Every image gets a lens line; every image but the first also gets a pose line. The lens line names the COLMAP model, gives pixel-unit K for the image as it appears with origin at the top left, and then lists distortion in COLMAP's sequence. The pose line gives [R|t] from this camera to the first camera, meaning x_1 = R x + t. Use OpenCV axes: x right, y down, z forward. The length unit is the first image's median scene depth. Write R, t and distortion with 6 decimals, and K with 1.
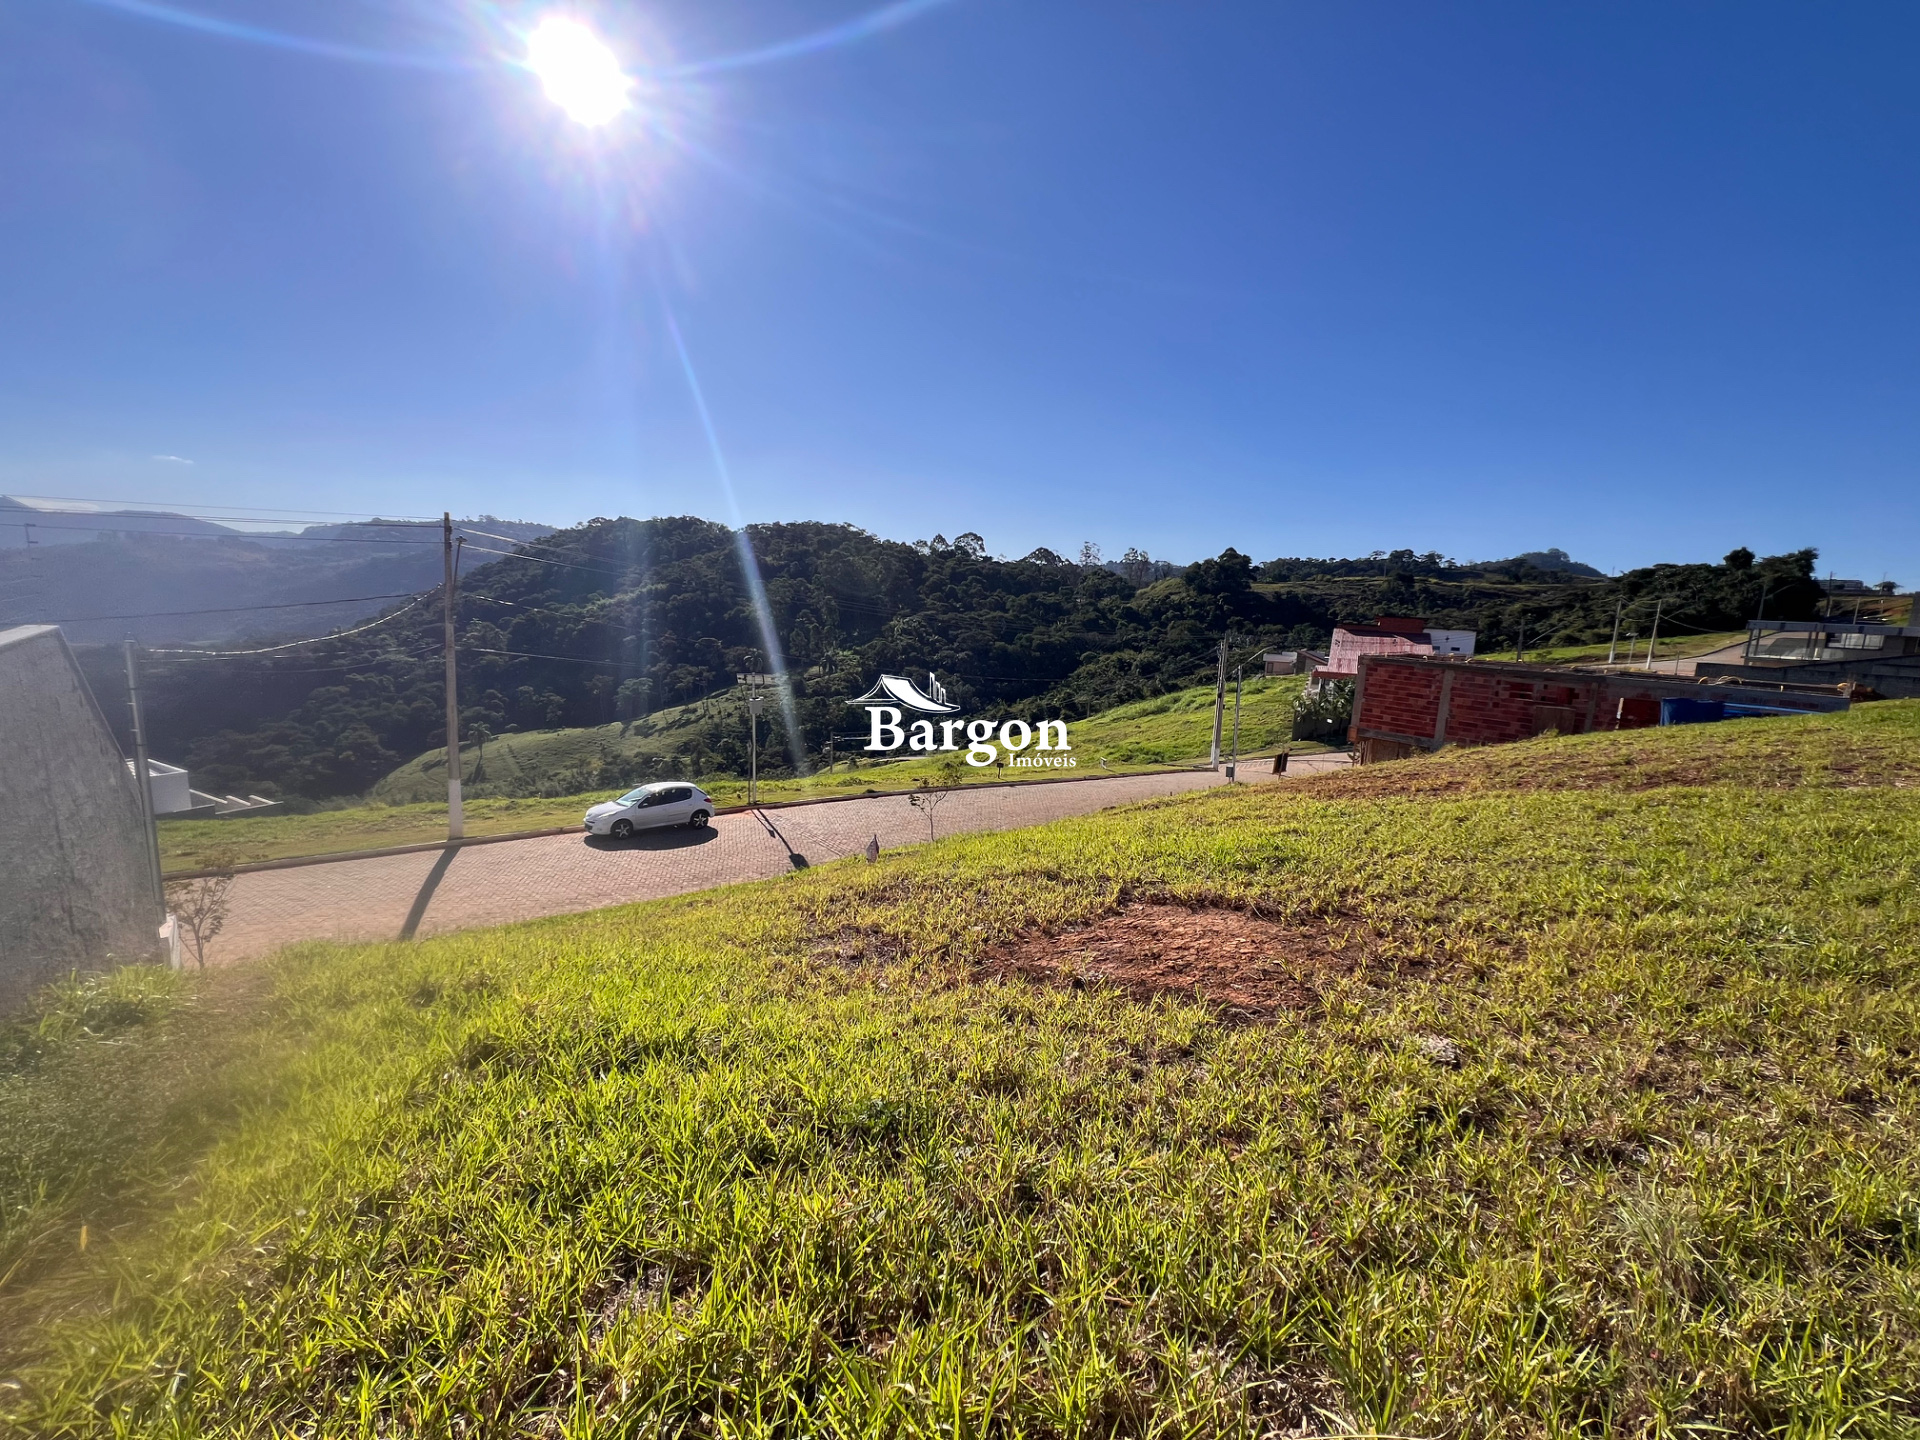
lens RADIAL K [[766.9, 0, 959.0], [0, 766.9, 714.0], [0, 0, 1]] dist [0.003801, 0.000650]
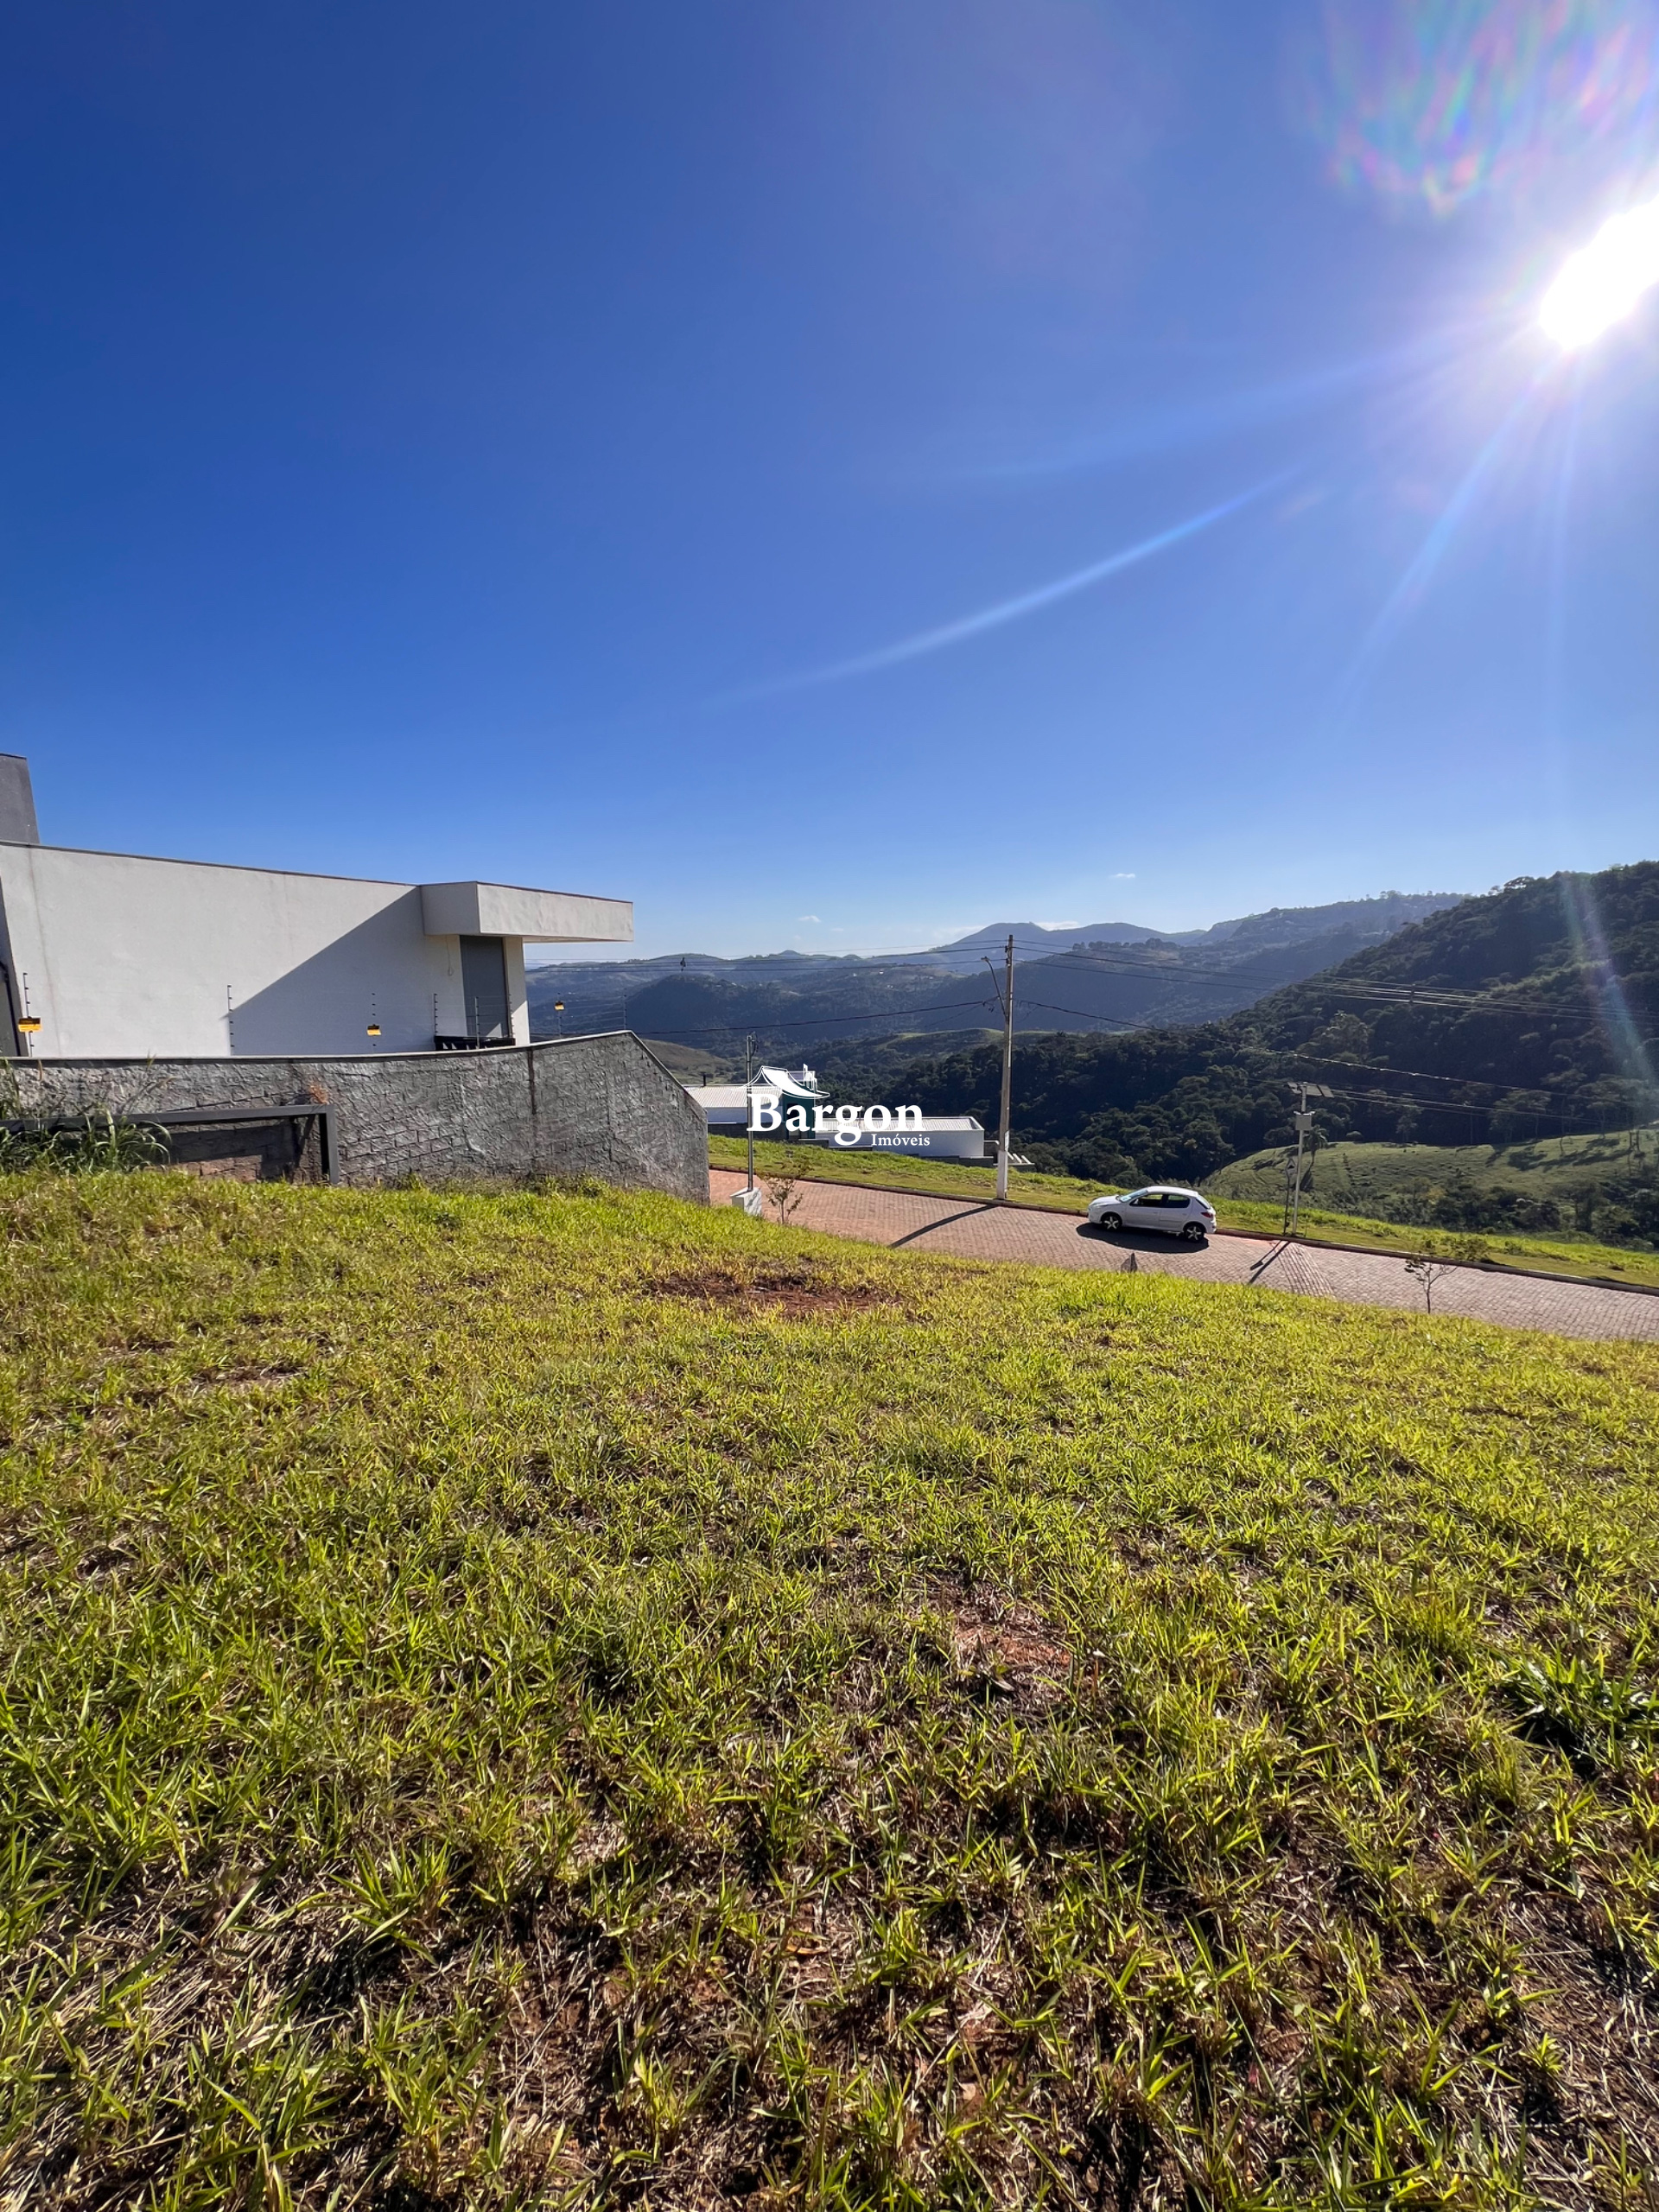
lens RADIAL K [[883.5, 0, 833.1], [0, 883.5, 1114.5], [0, 0, 1]] dist [0.003801, 0.000650]
pose [[0.456413, 0.098181, -0.884335, 0.265444], [-0.103879, 0.992976, 0.056629, -0.013637], [0.883684, 0.066018, 0.463406, 0.068189]]
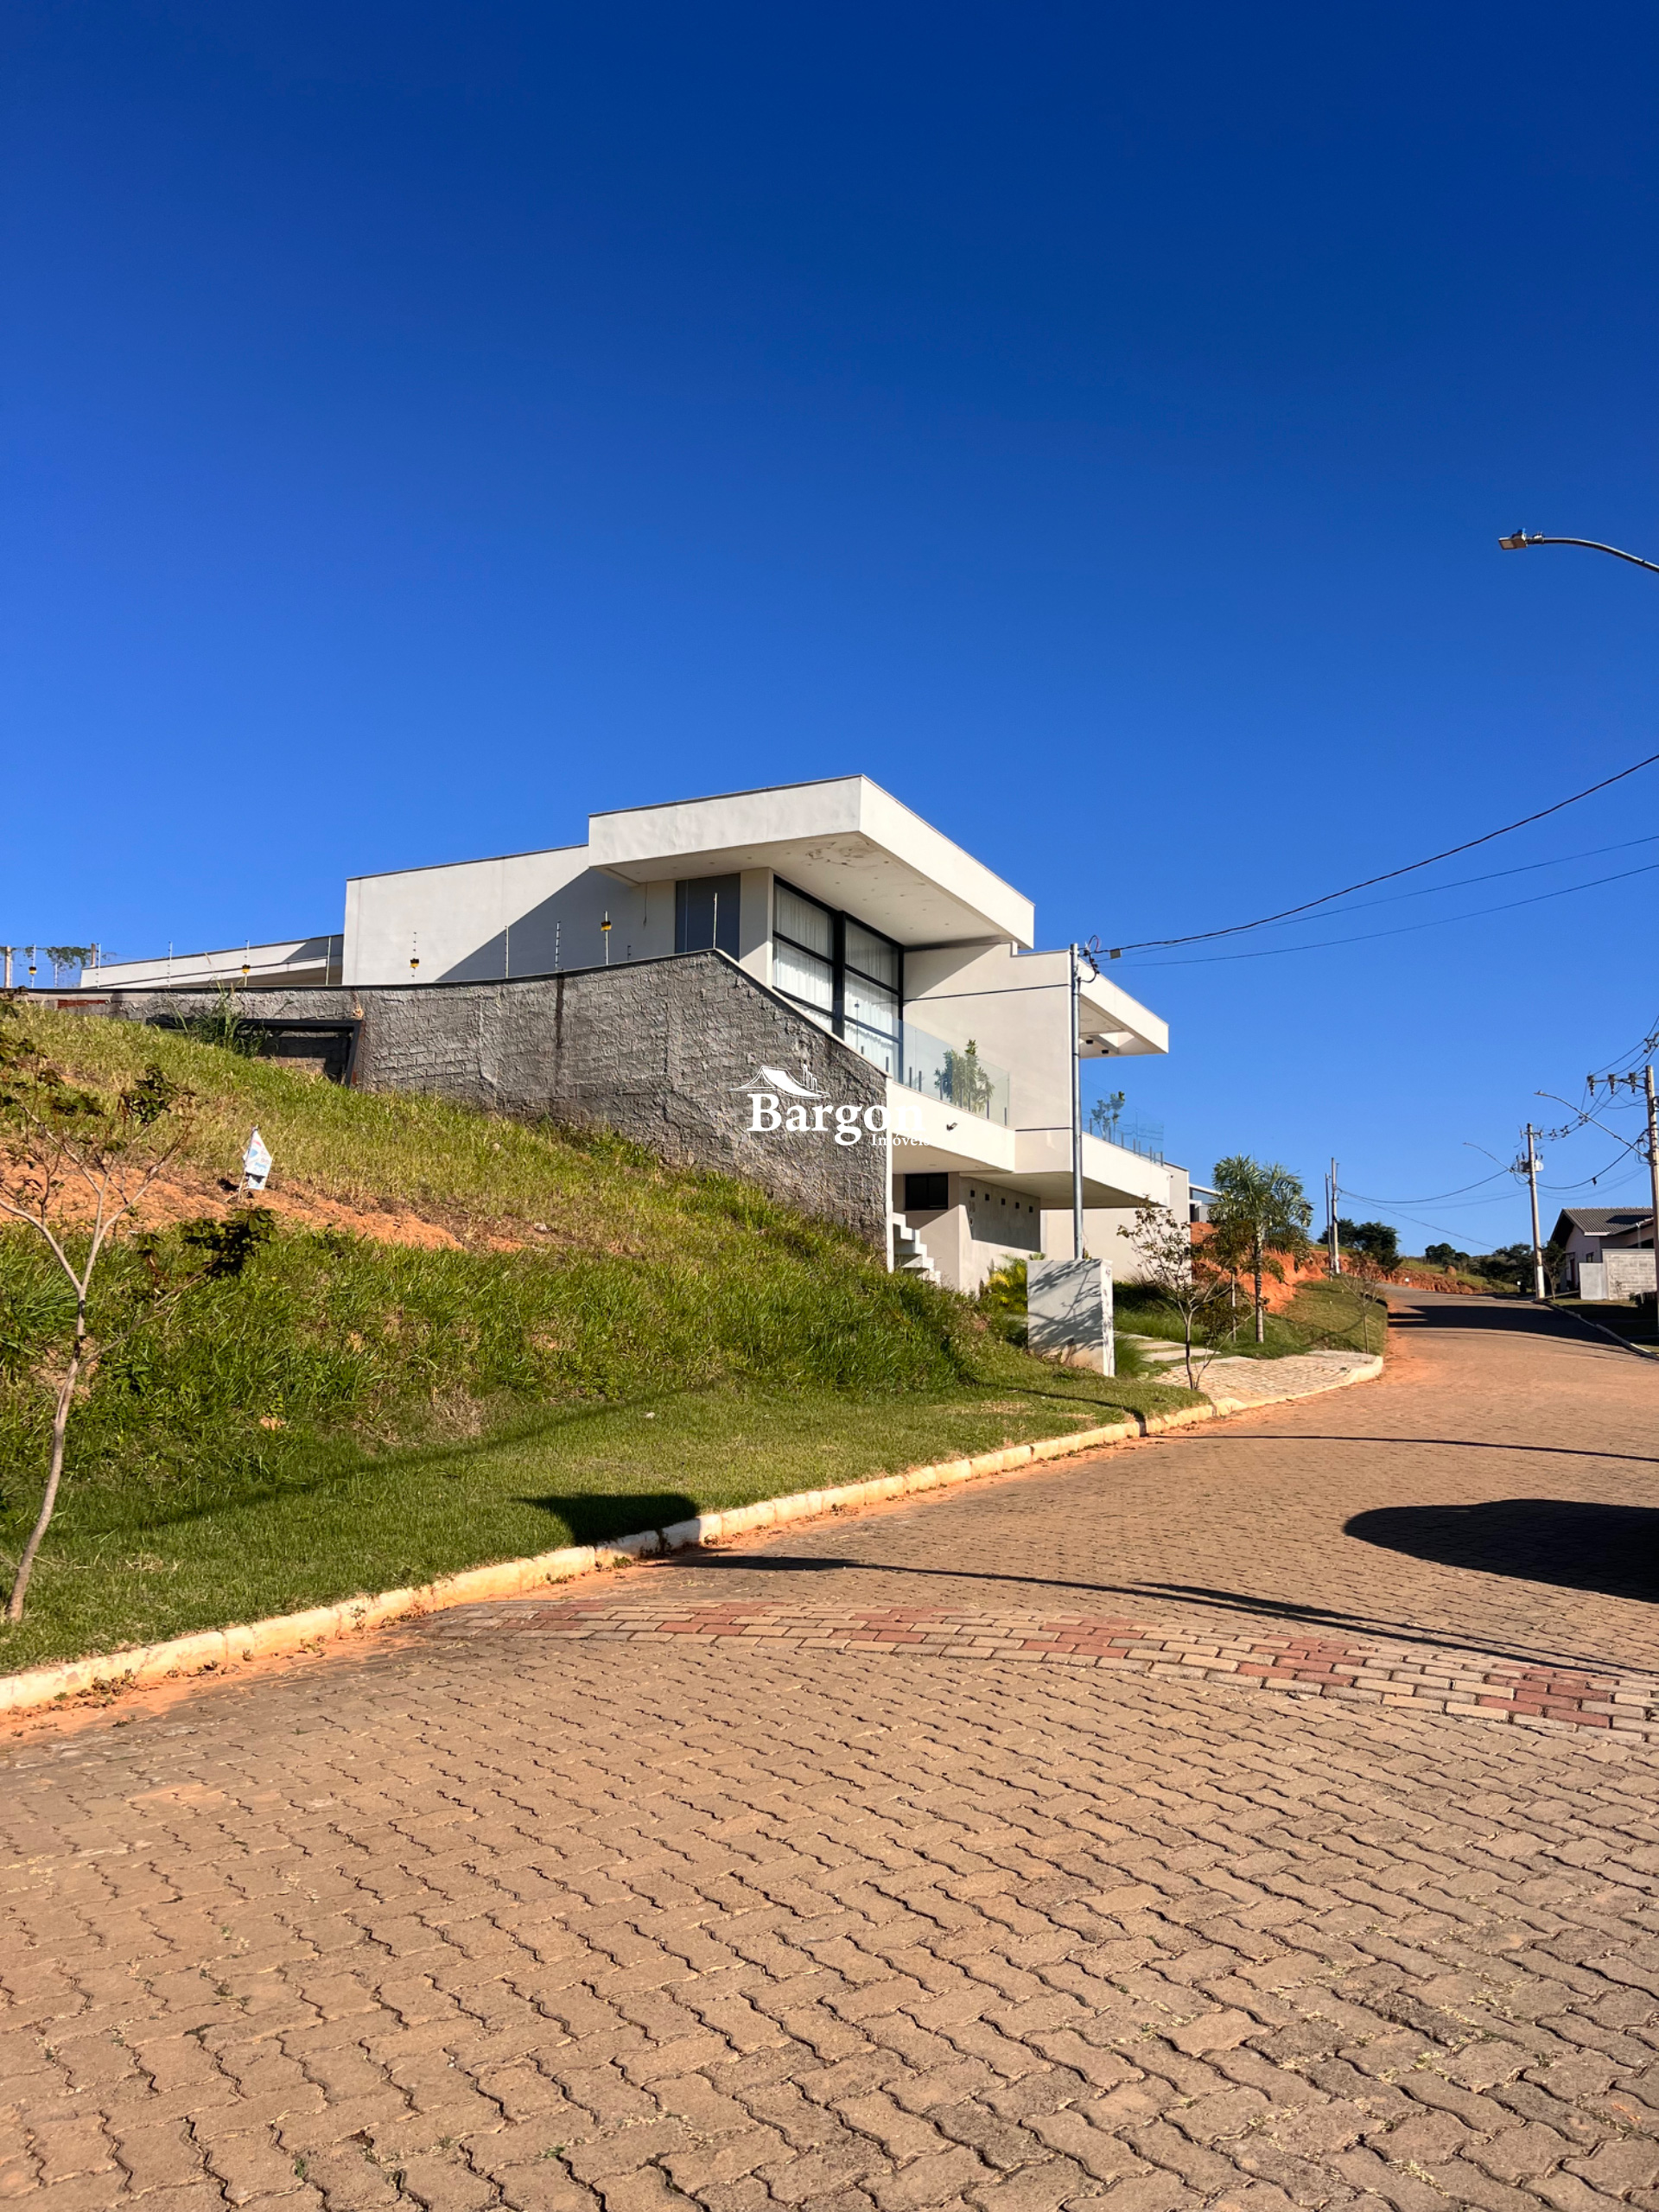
lens RADIAL K [[1678.1, 0, 838.4], [0, 1678.1, 1101.5], [0, 0, 1]] dist [0.061918, -0.081180]
pose [[-0.929504, -0.078885, -0.360277, -0.025819], [-0.085922, 0.996296, 0.003529, 0.034047], [0.358664, 0.034236, -0.932839, 0.835566]]
